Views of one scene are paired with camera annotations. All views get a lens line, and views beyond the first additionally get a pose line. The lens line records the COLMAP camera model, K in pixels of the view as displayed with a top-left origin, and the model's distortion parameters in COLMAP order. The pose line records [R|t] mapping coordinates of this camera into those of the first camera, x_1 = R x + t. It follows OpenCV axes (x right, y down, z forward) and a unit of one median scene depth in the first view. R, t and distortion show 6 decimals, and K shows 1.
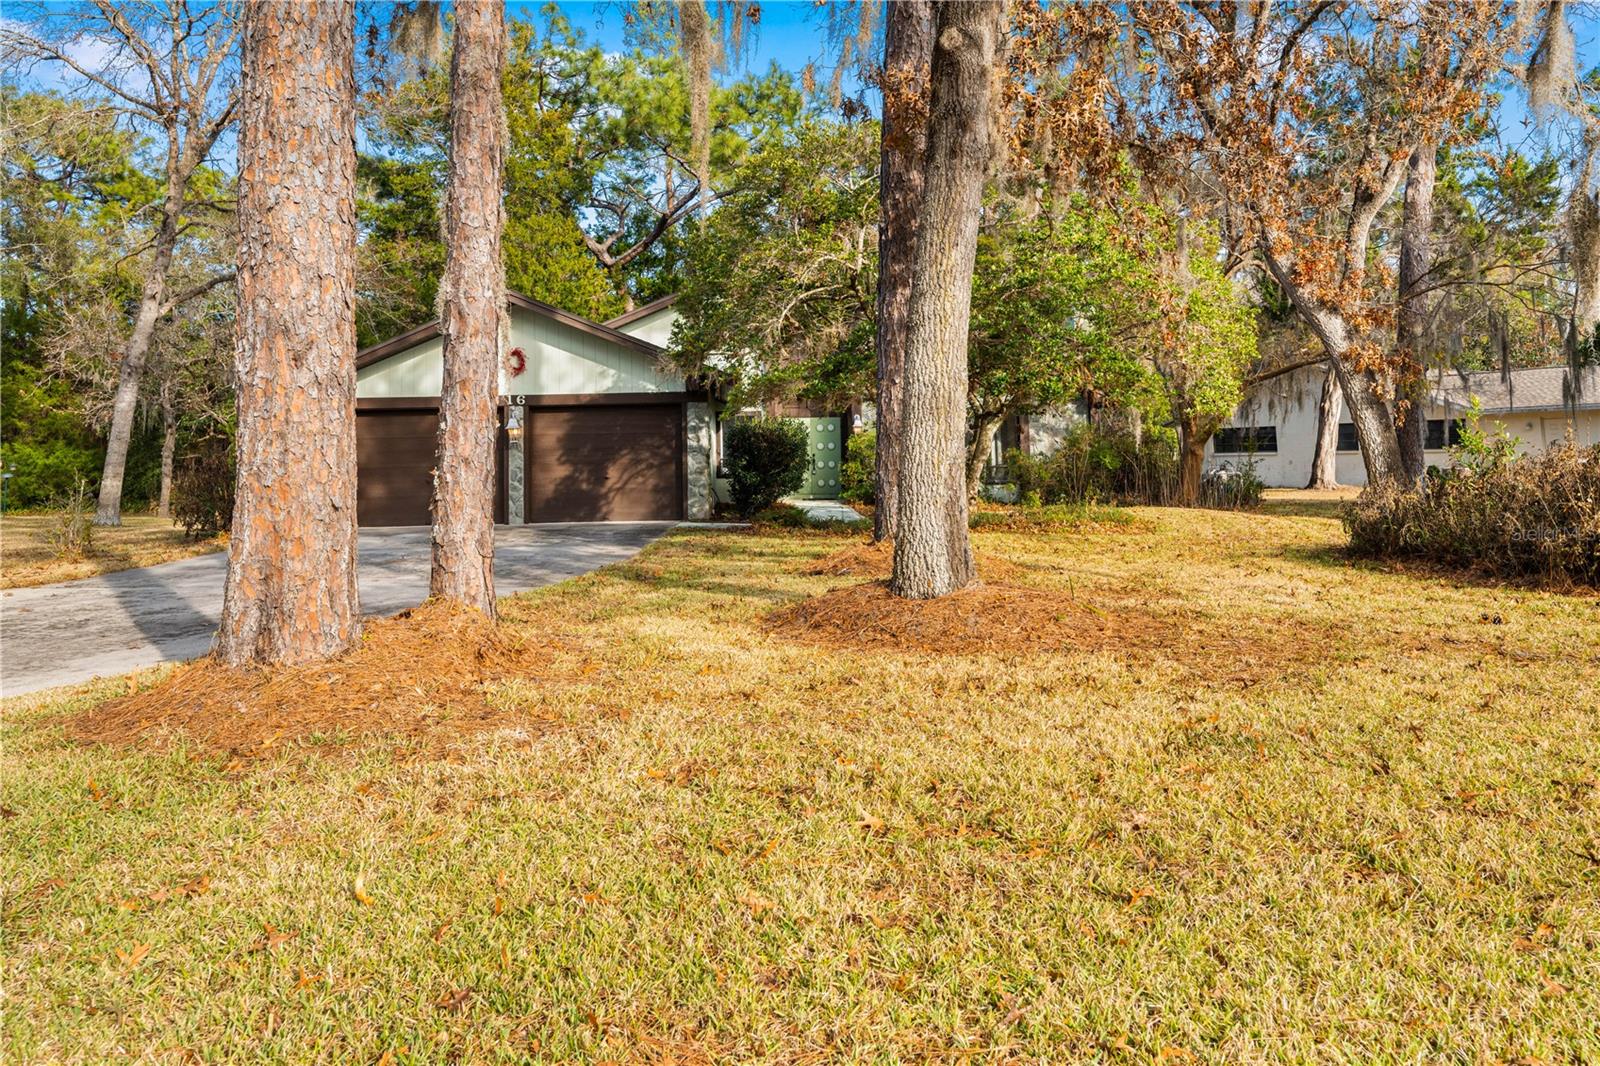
lens RADIAL K [[1072.4, 0, 803.3], [0, 1072.4, 482.2], [0, 0, 1]] dist [0.003658, 0.000323]
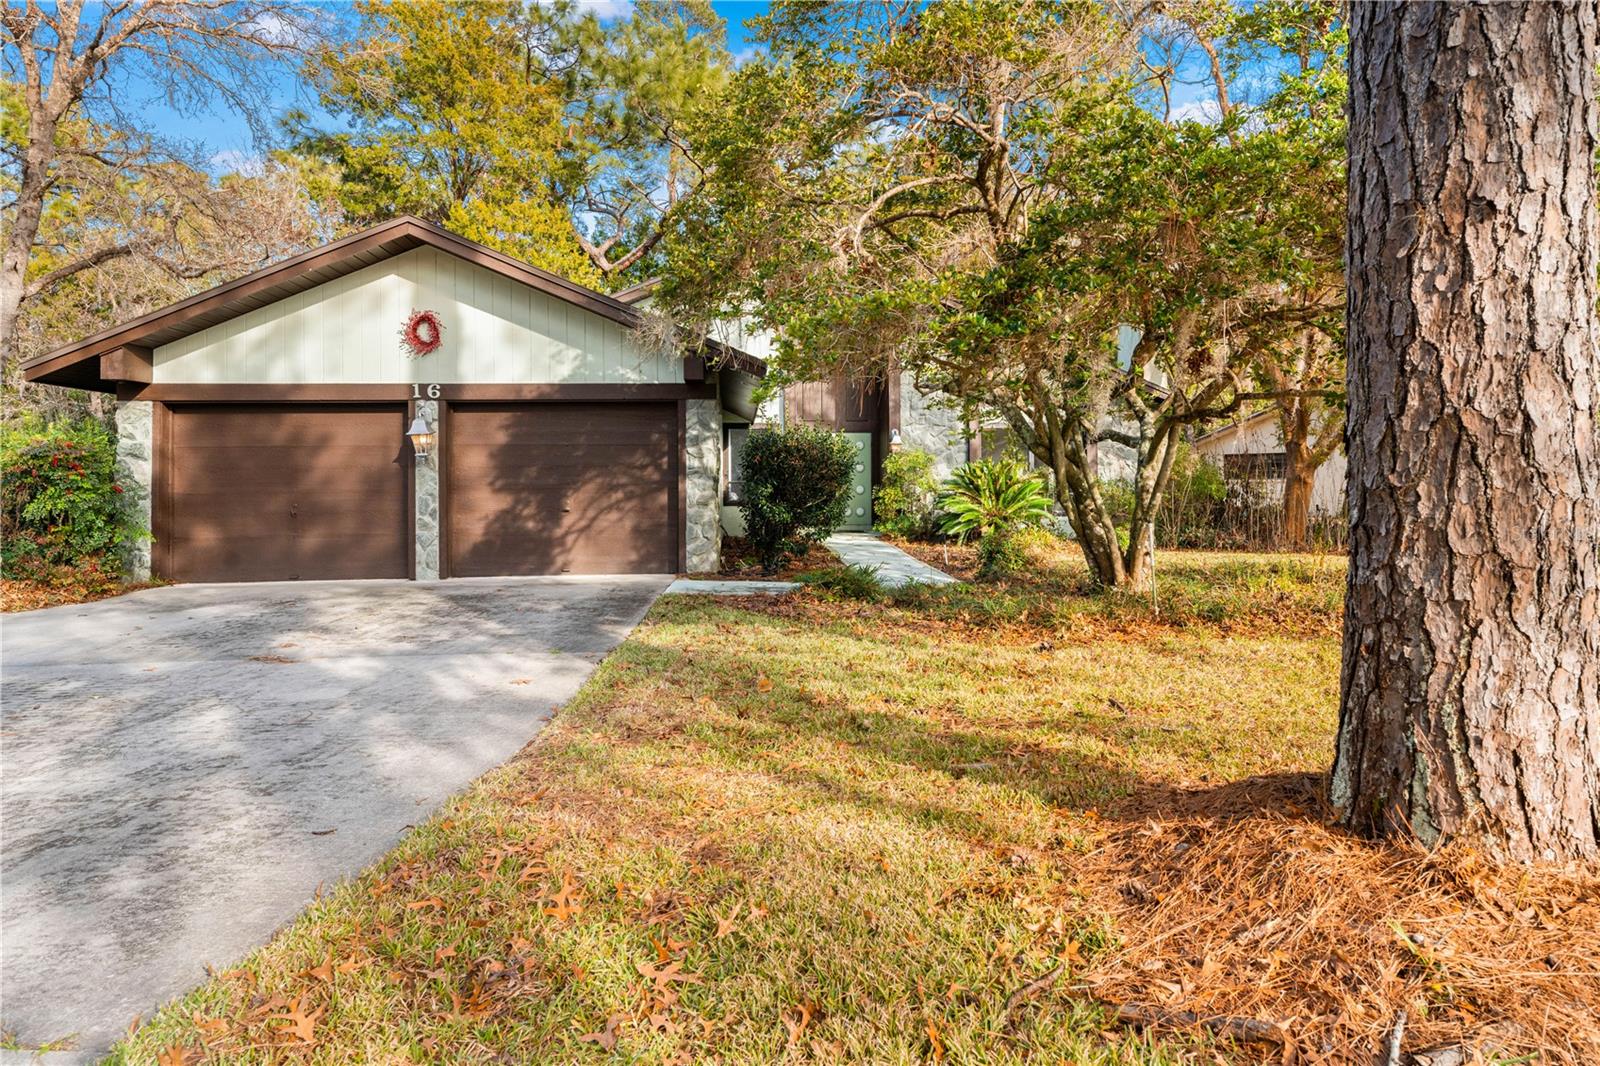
lens RADIAL K [[974.9, 0, 800.0], [0, 974.9, 533.0], [0, 0, 1]] dist [-0.001649, -0.000303]
pose [[0.999910, 0.011971, 0.005986, -0.038696], [-0.012166, 0.999358, 0.033692, -0.012240], [-0.005579, -0.033762, 0.999414, 0.378303]]
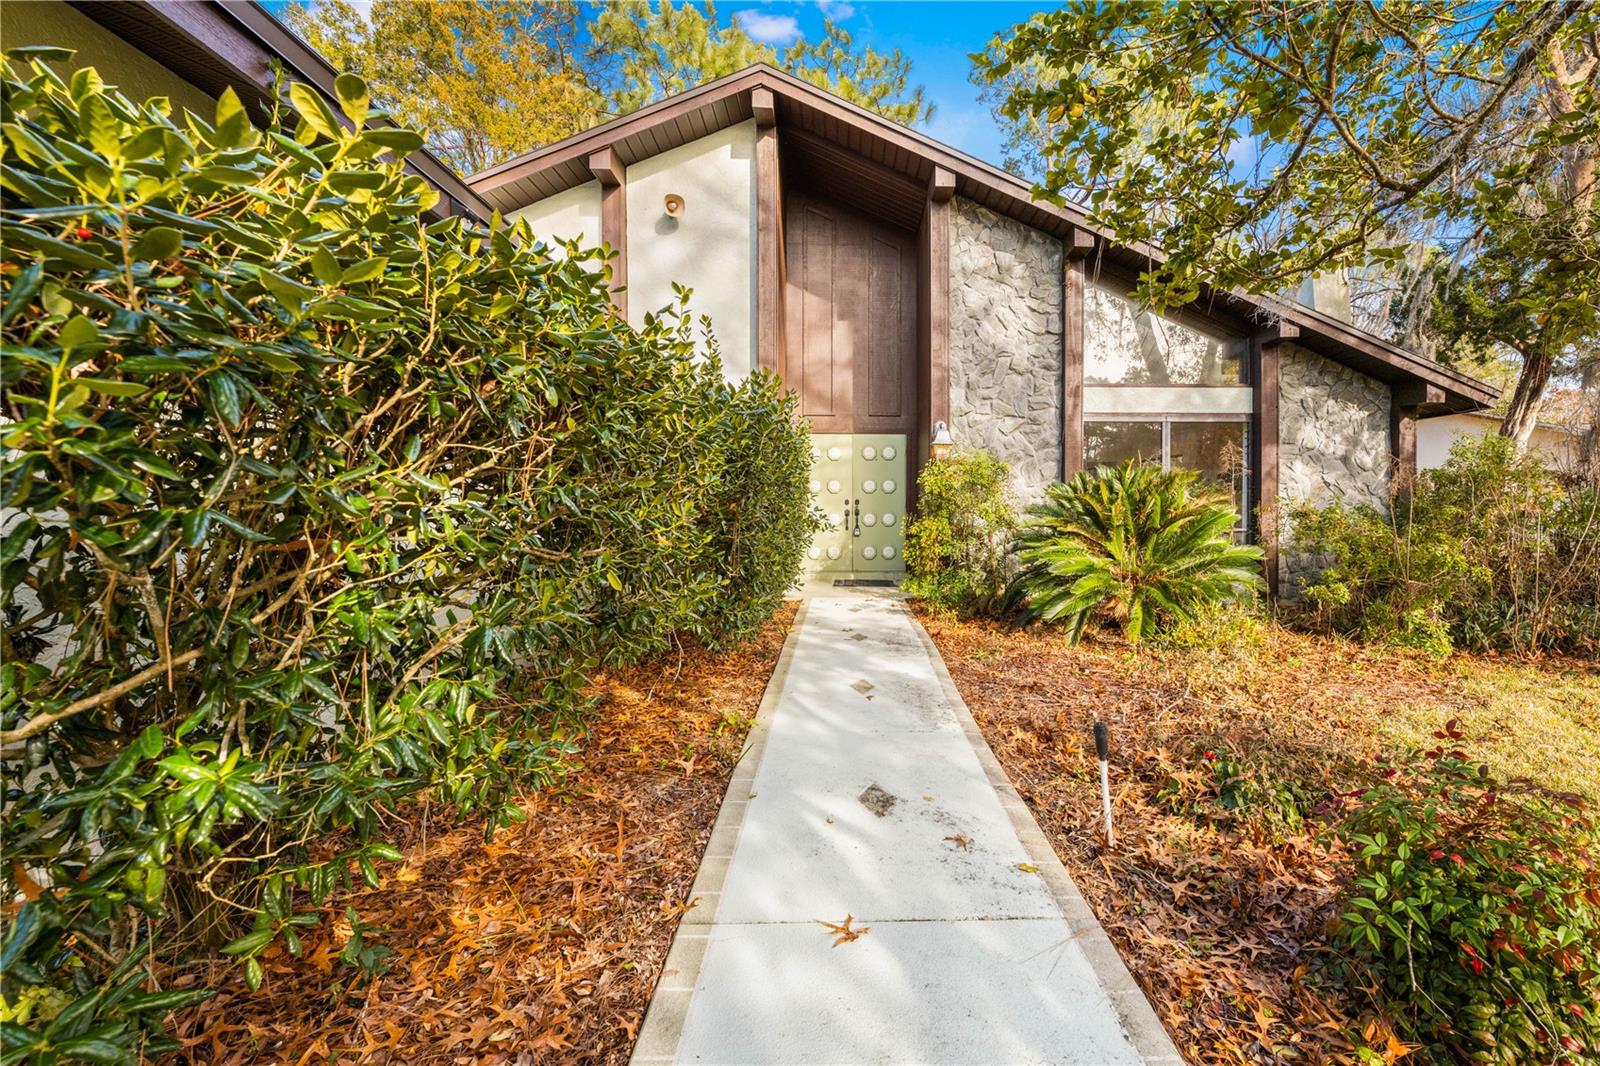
lens RADIAL K [[645.6, 0, 800.0], [0, 645.6, 533.0], [0, 0, 1]] dist [0.000259, -0.000018]
pose [[0.991958, 0.024015, -0.124272, 0.035186], [-0.020556, 0.999367, 0.029043, -0.028126], [0.124890, -0.026255, 0.991823, 1.029380]]
